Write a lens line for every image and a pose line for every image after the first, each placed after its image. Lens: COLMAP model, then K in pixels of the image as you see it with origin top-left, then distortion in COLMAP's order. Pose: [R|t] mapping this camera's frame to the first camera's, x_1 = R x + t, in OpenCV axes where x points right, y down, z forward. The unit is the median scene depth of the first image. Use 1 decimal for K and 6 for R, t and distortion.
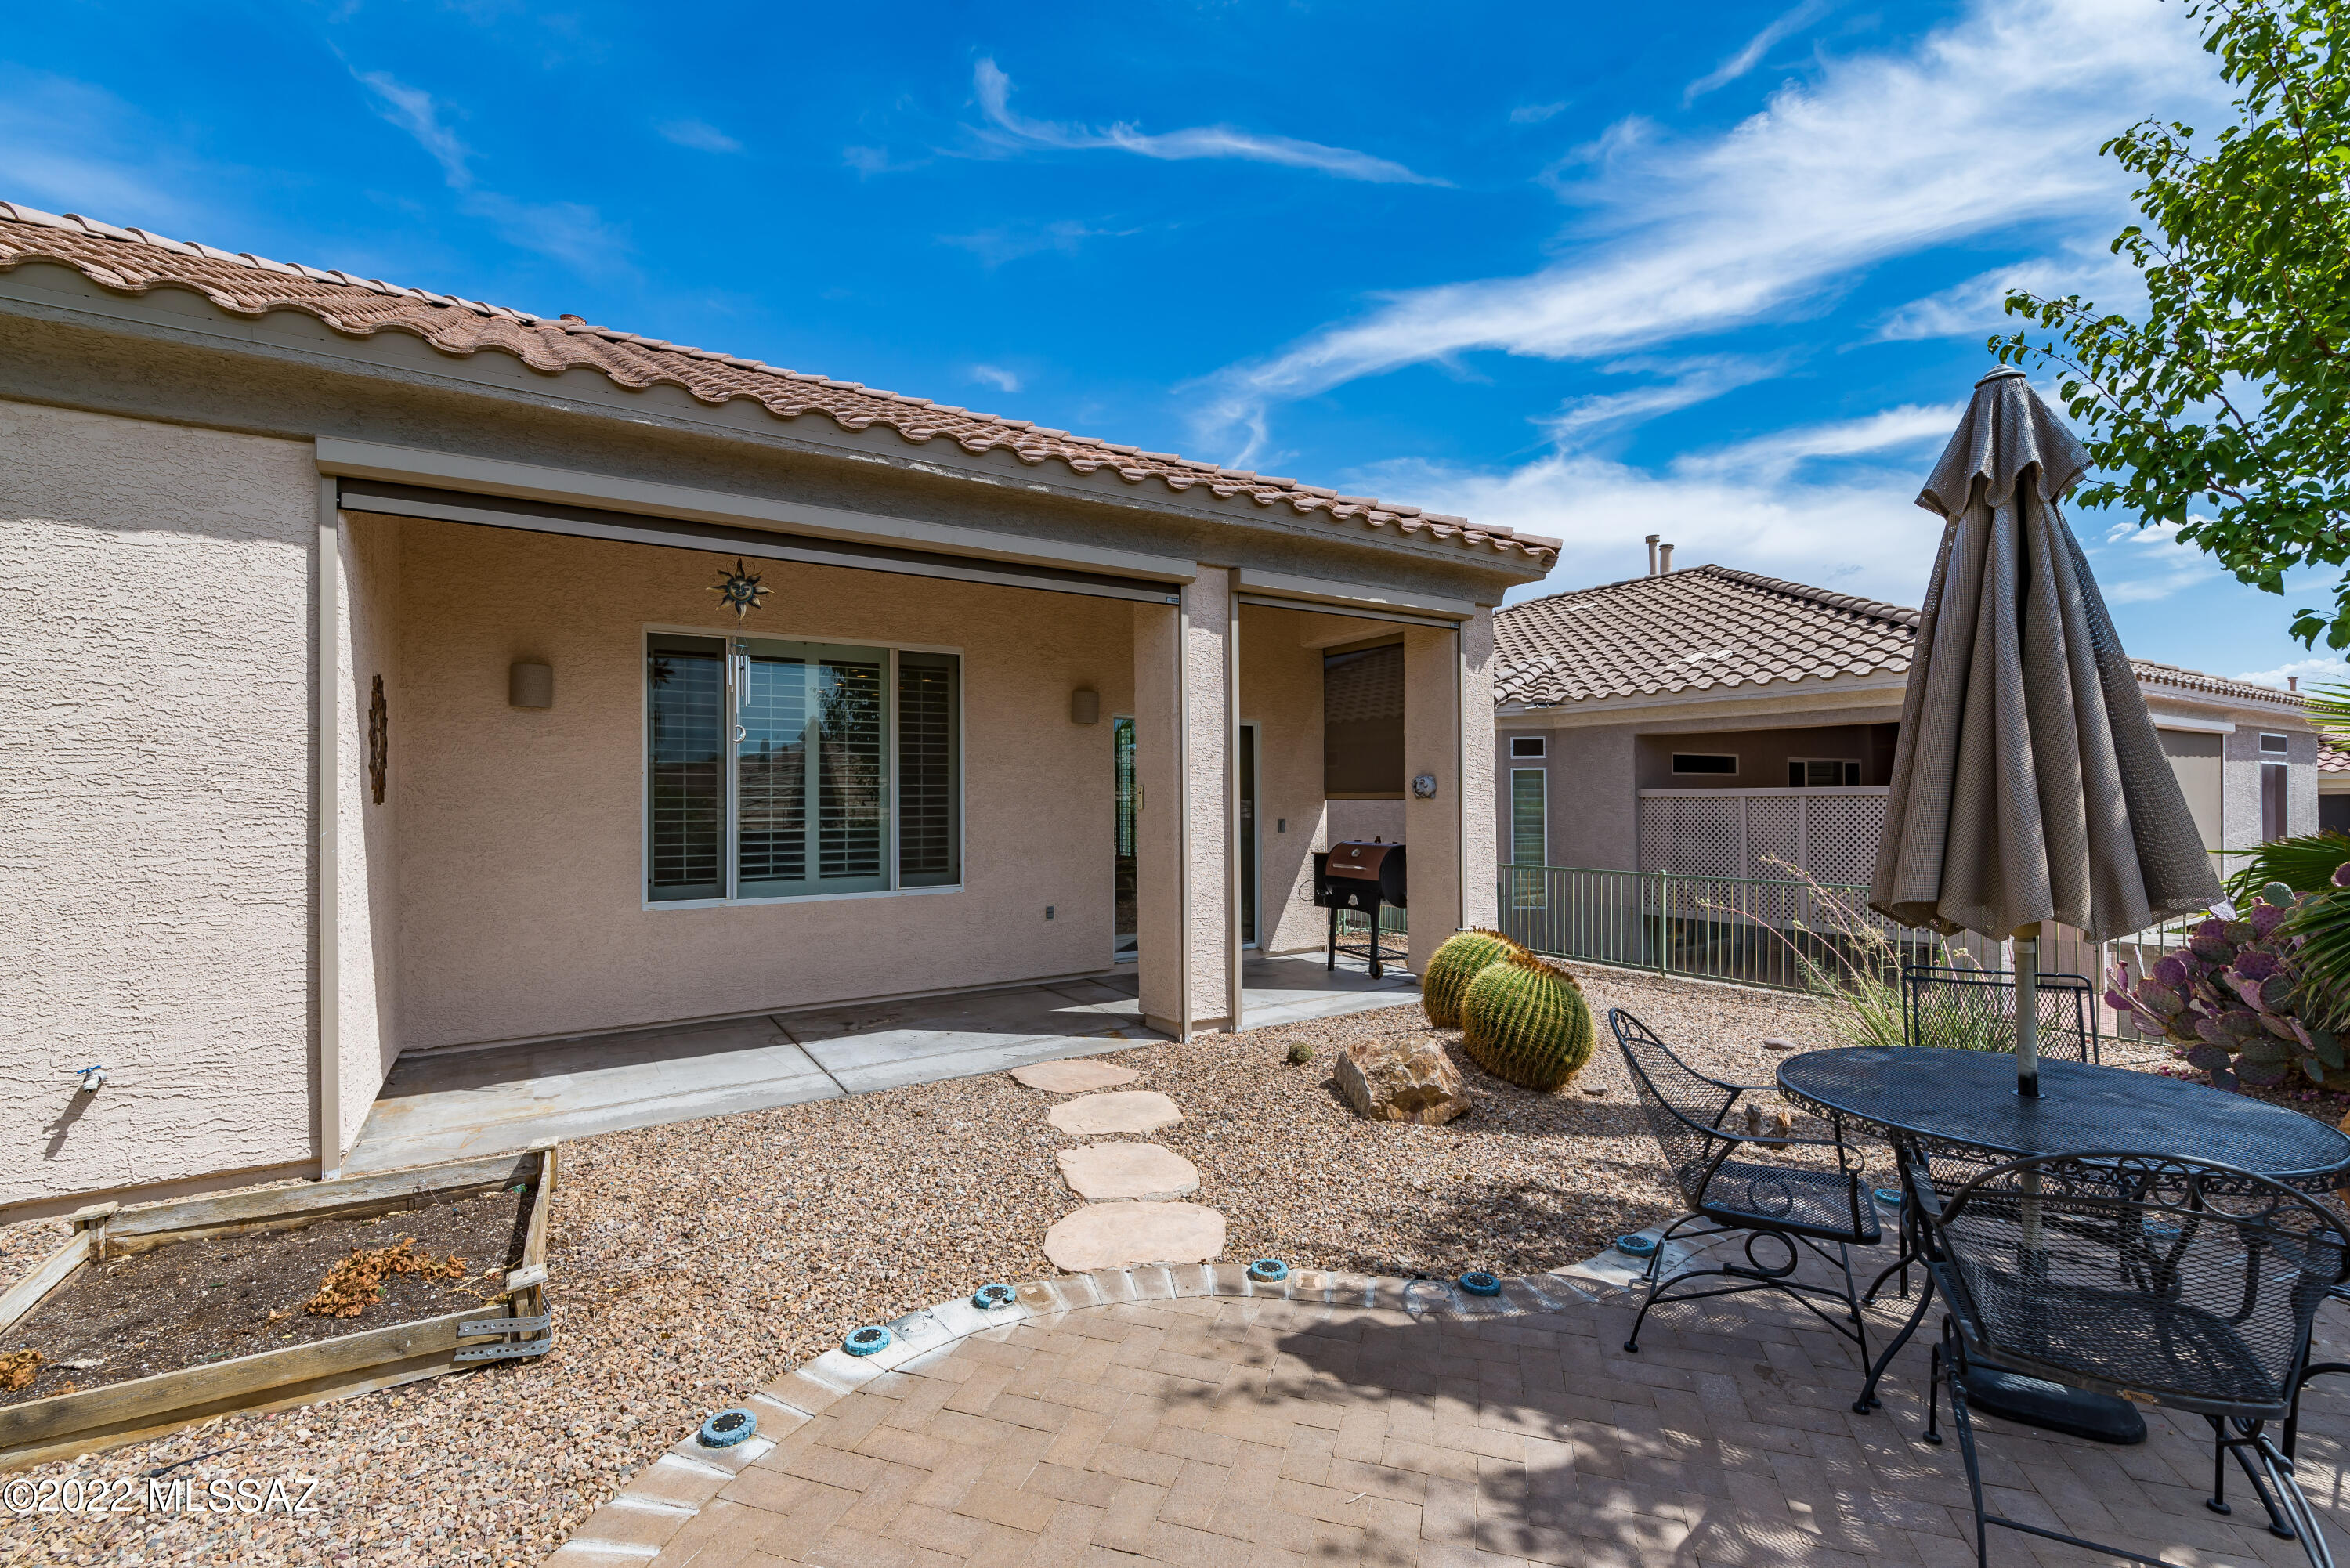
lens RADIAL K [[1009.5, 0, 1178.8], [0, 1009.5, 789.3], [0, 0, 1]] dist [0.001620, 0.000041]
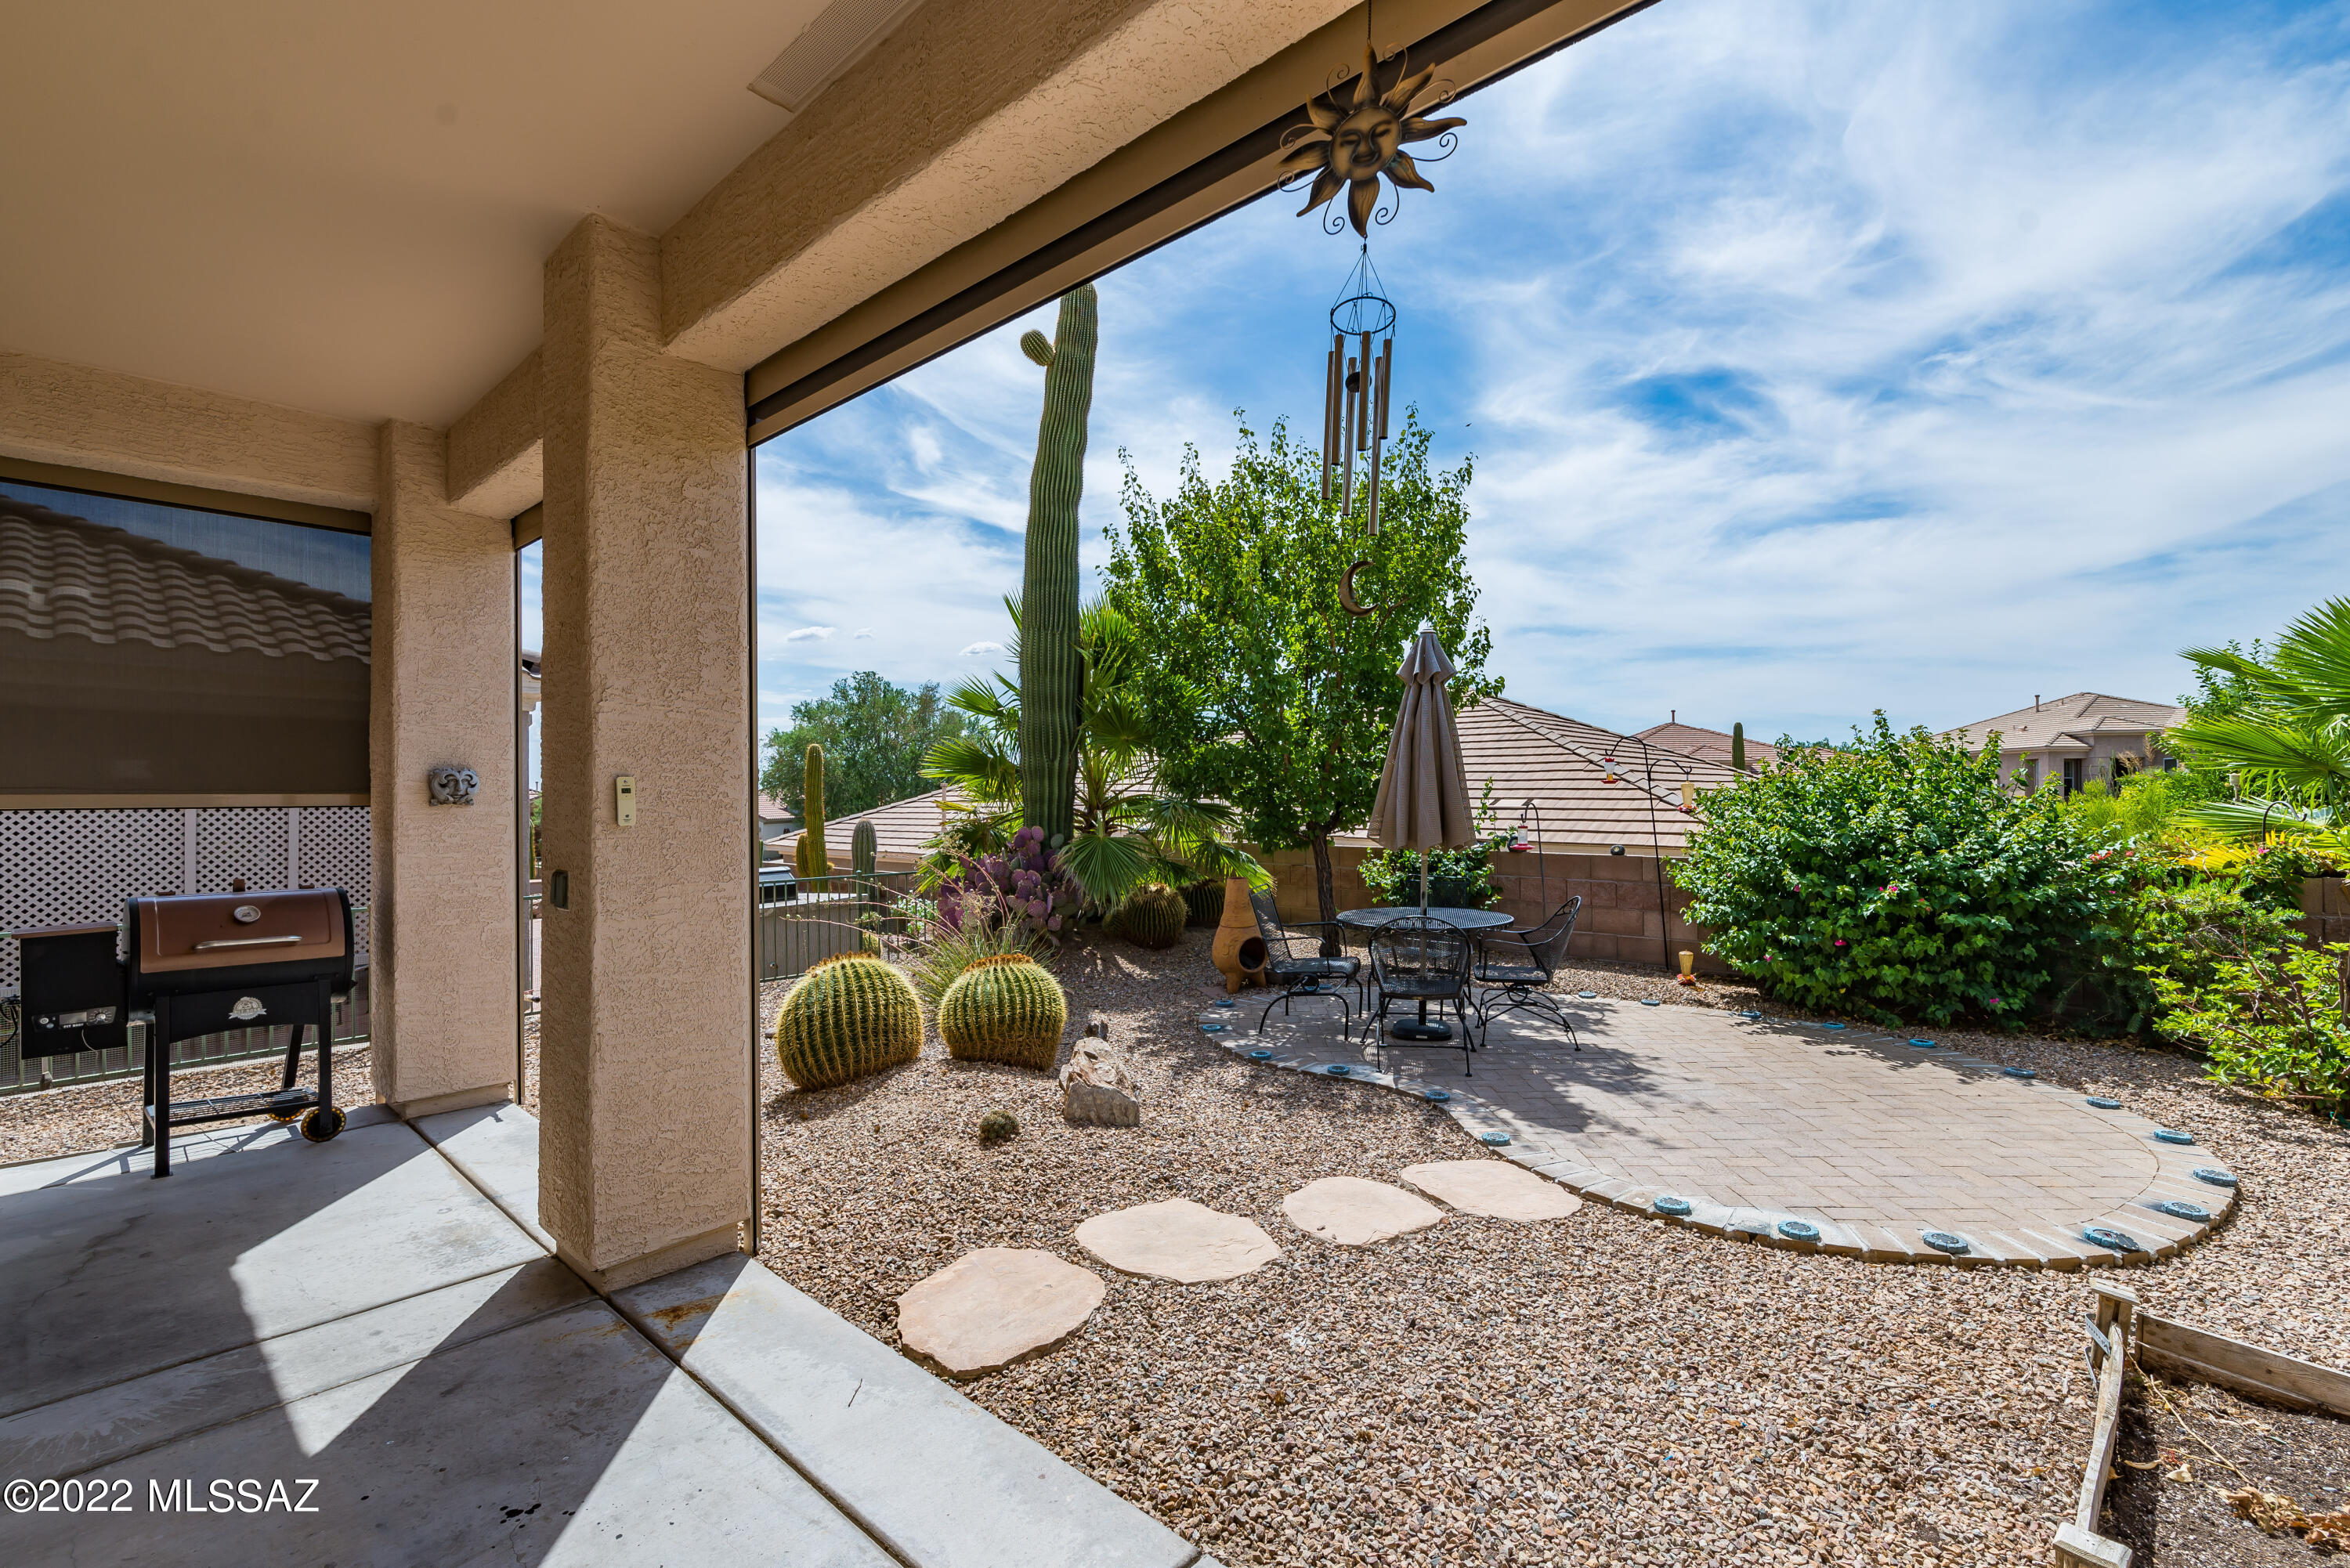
lens RADIAL K [[1009.5, 0, 1178.8], [0, 1009.5, 789.3], [0, 0, 1]] dist [0.001620, 0.000041]
pose [[-0.272756, 0.009074, 0.962041, -1.157794], [-0.003843, 0.999937, -0.010521, 0.009817], [-0.962076, -0.006567, -0.272704, 1.831192]]
